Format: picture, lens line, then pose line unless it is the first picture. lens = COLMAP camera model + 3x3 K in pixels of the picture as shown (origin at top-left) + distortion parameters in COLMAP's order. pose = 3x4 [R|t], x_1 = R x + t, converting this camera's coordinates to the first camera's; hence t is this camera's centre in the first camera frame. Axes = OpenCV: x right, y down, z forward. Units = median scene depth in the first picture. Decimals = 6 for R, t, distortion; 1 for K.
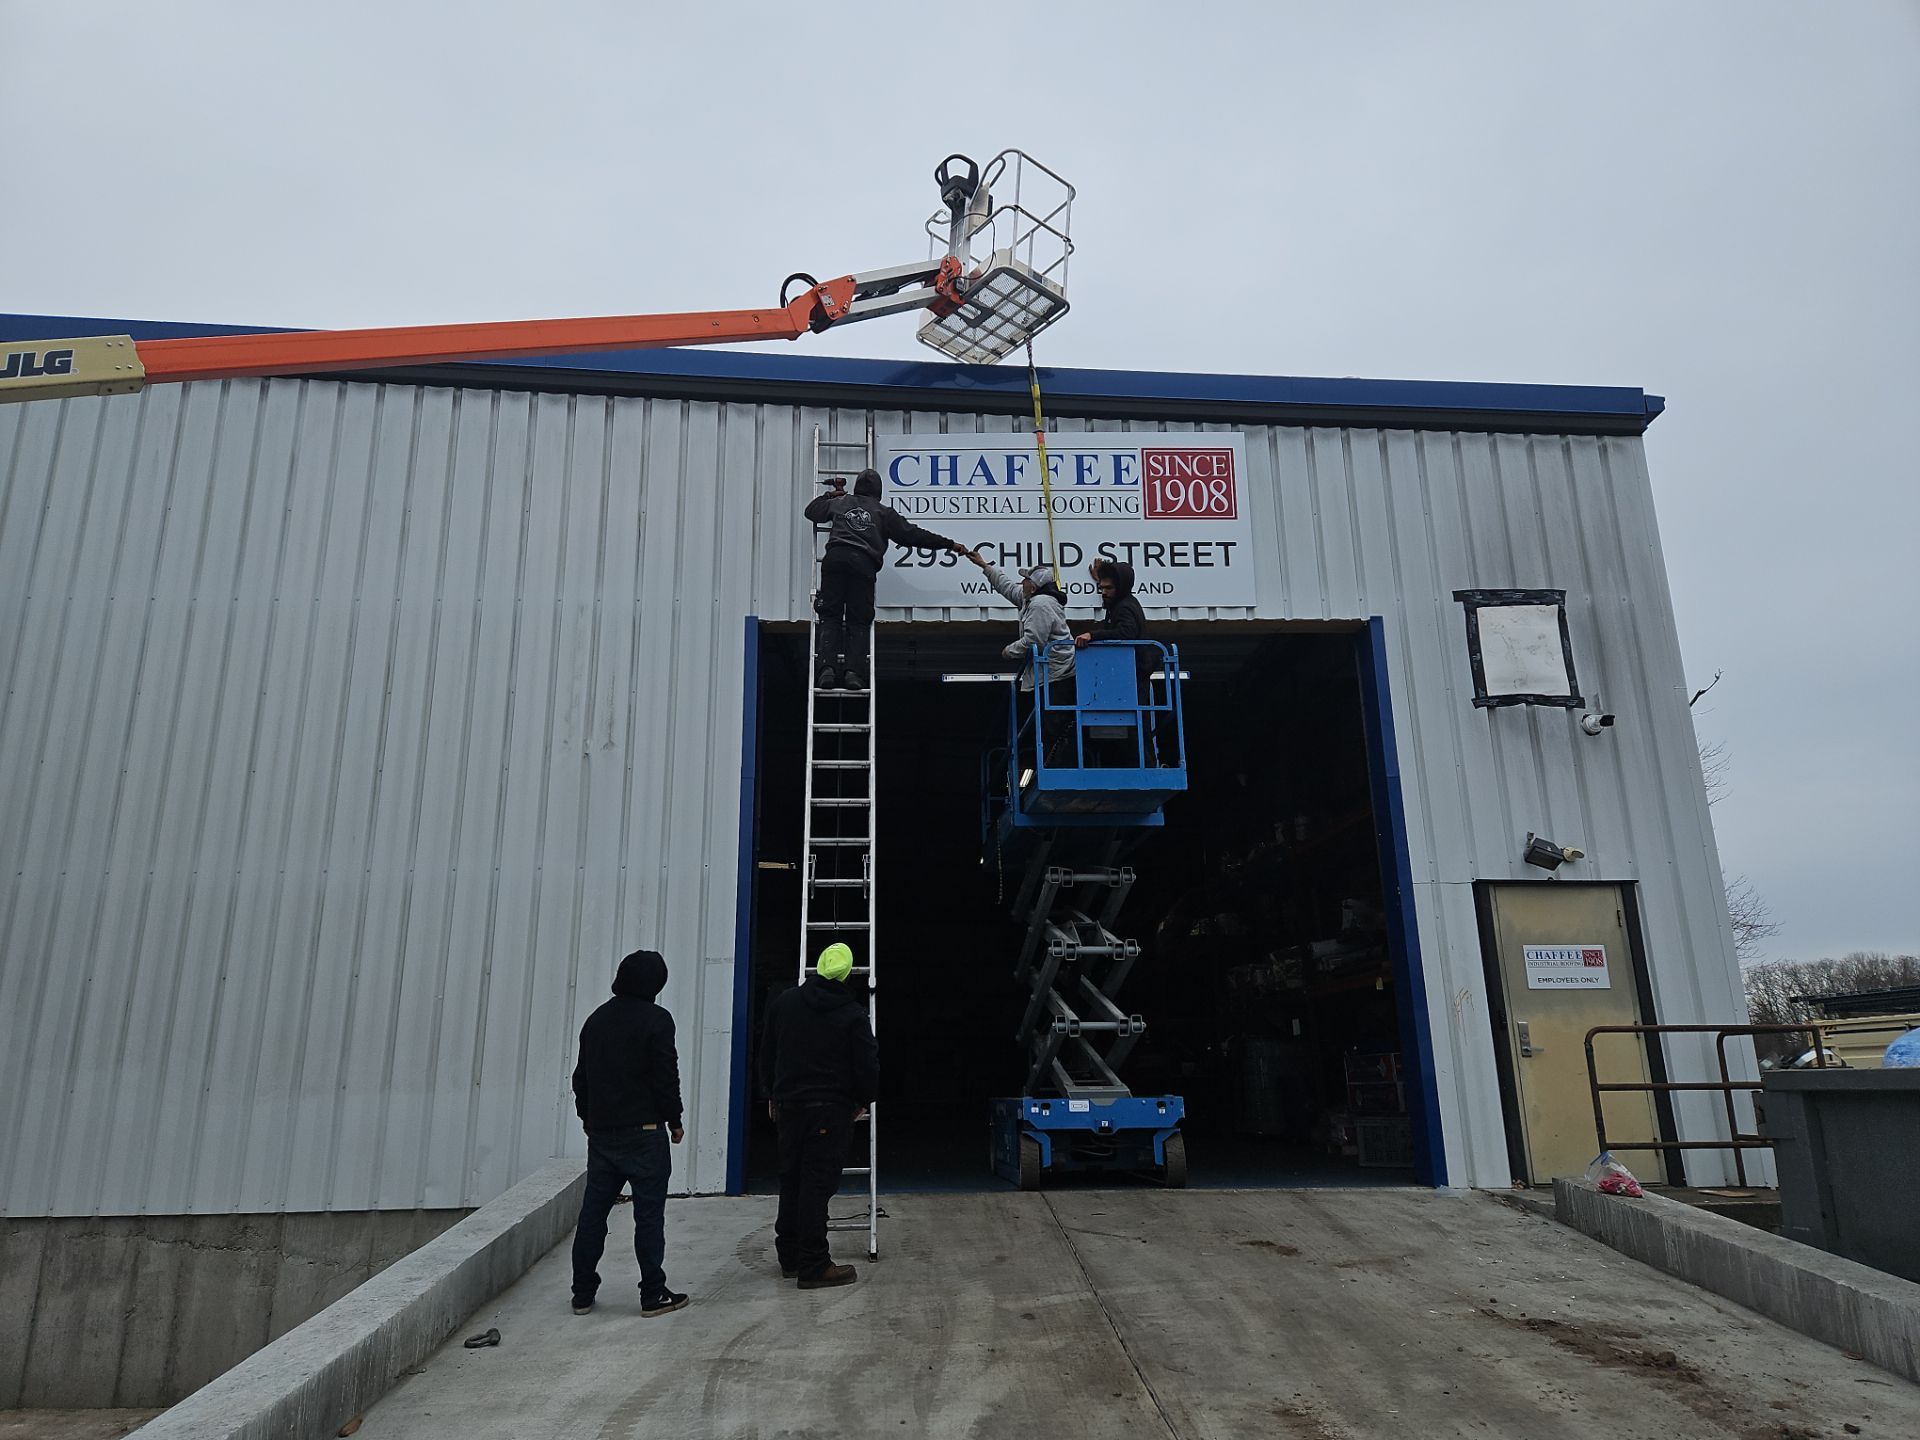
lens RADIAL K [[1282.2, 0, 961.9], [0, 1282.2, 709.7], [0, 0, 1]] dist [0.031409, -0.020856]
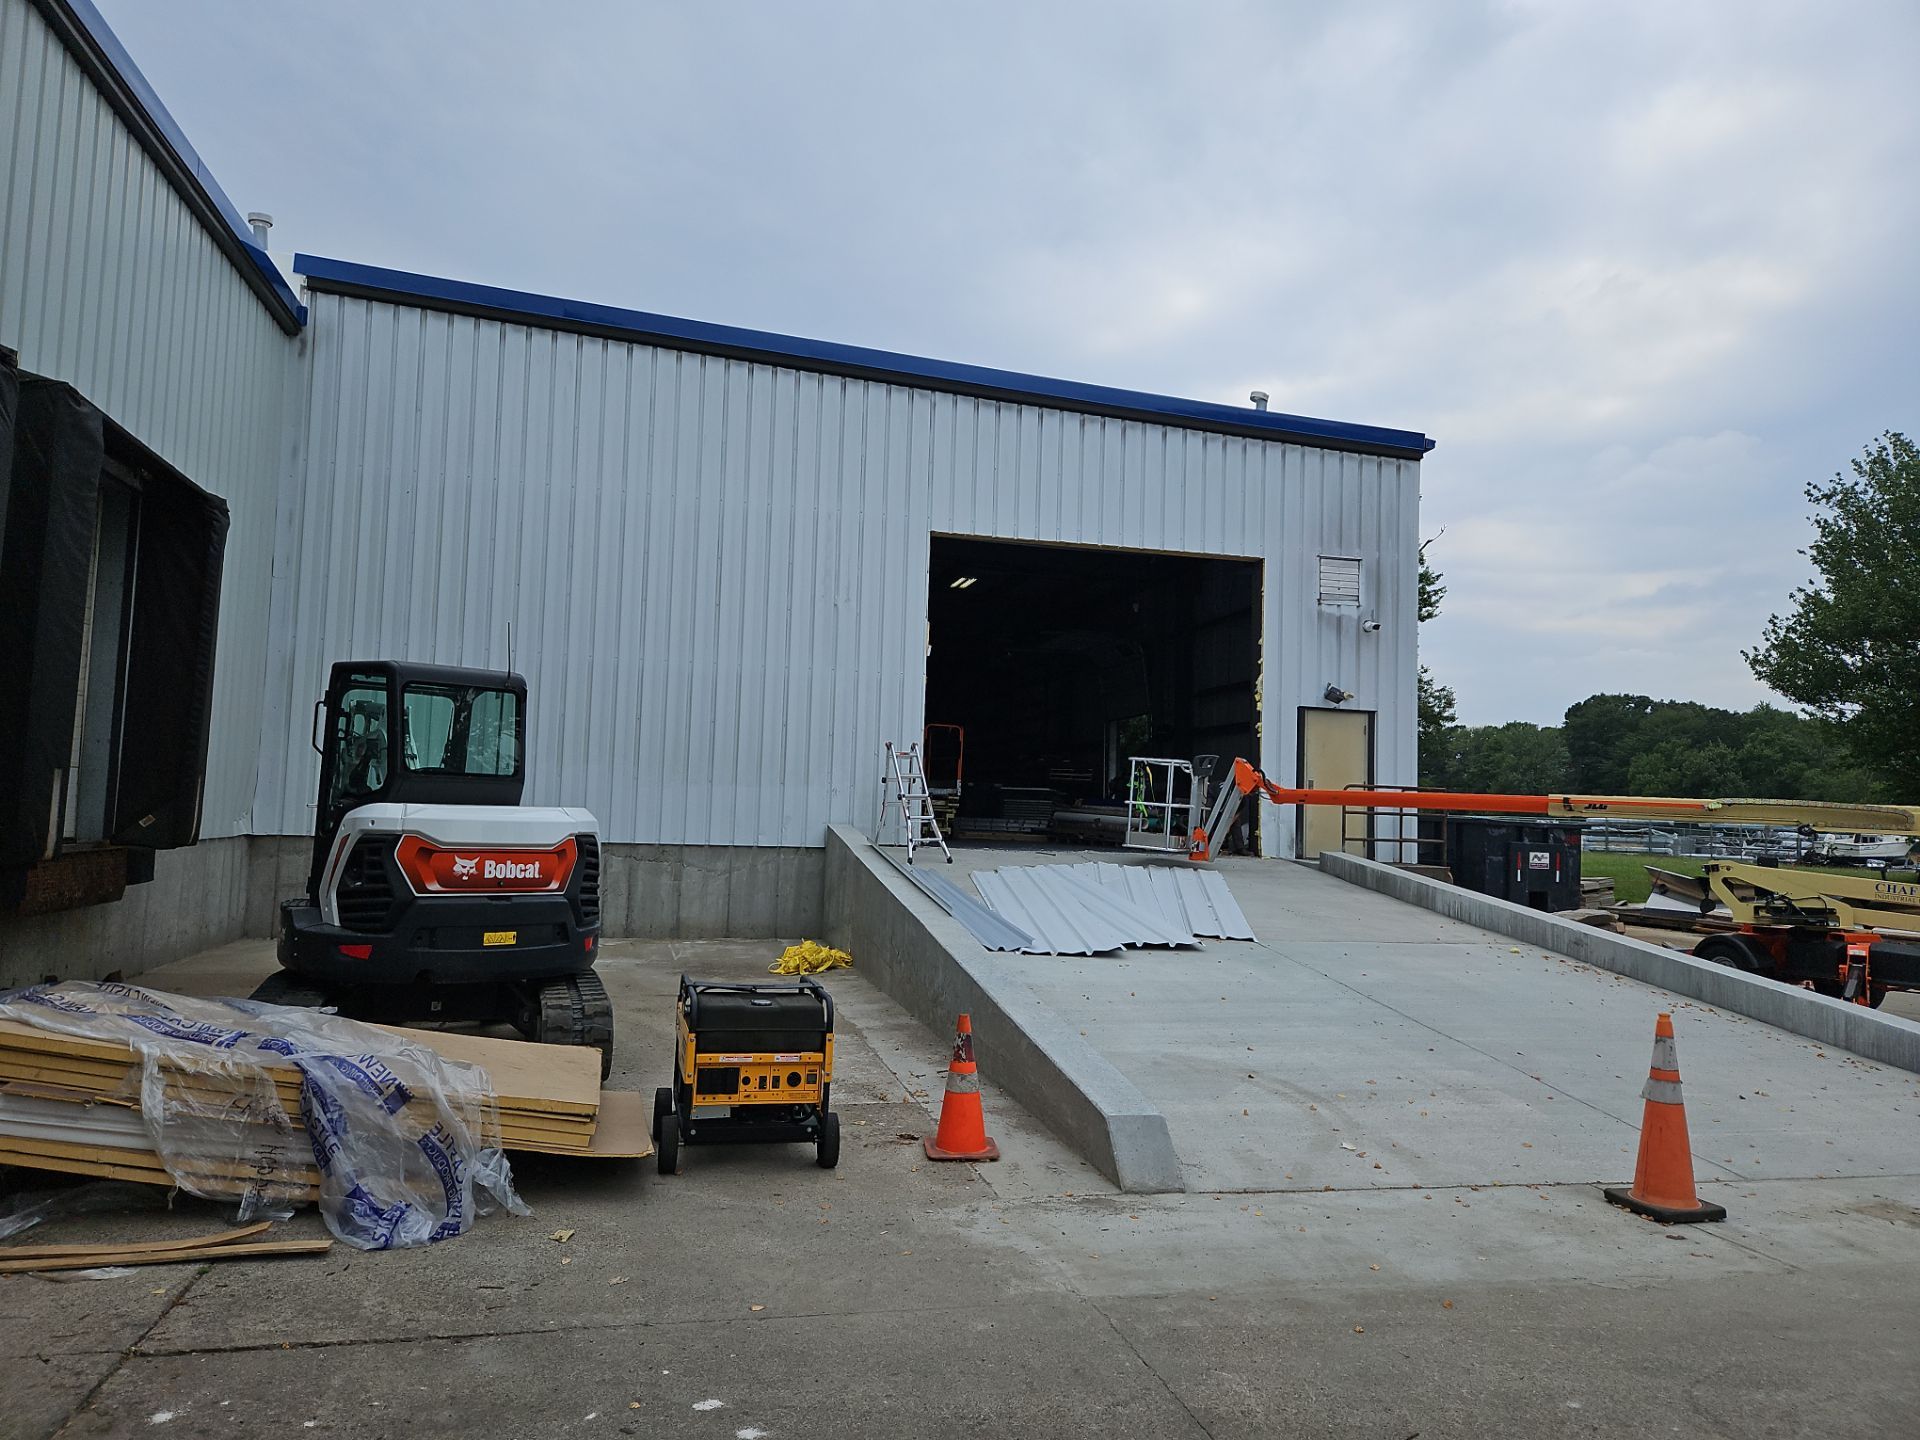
lens RADIAL K [[1289.1, 0, 967.0], [0, 1289.1, 725.6], [0, 0, 1]] dist [0.028311, -0.002598]
pose [[0.978146, 0.058009, 0.199661, -0.455086], [-0.100834, 0.972154, 0.211542, -0.191543], [-0.181830, -0.227052, 0.956758, -0.732784]]
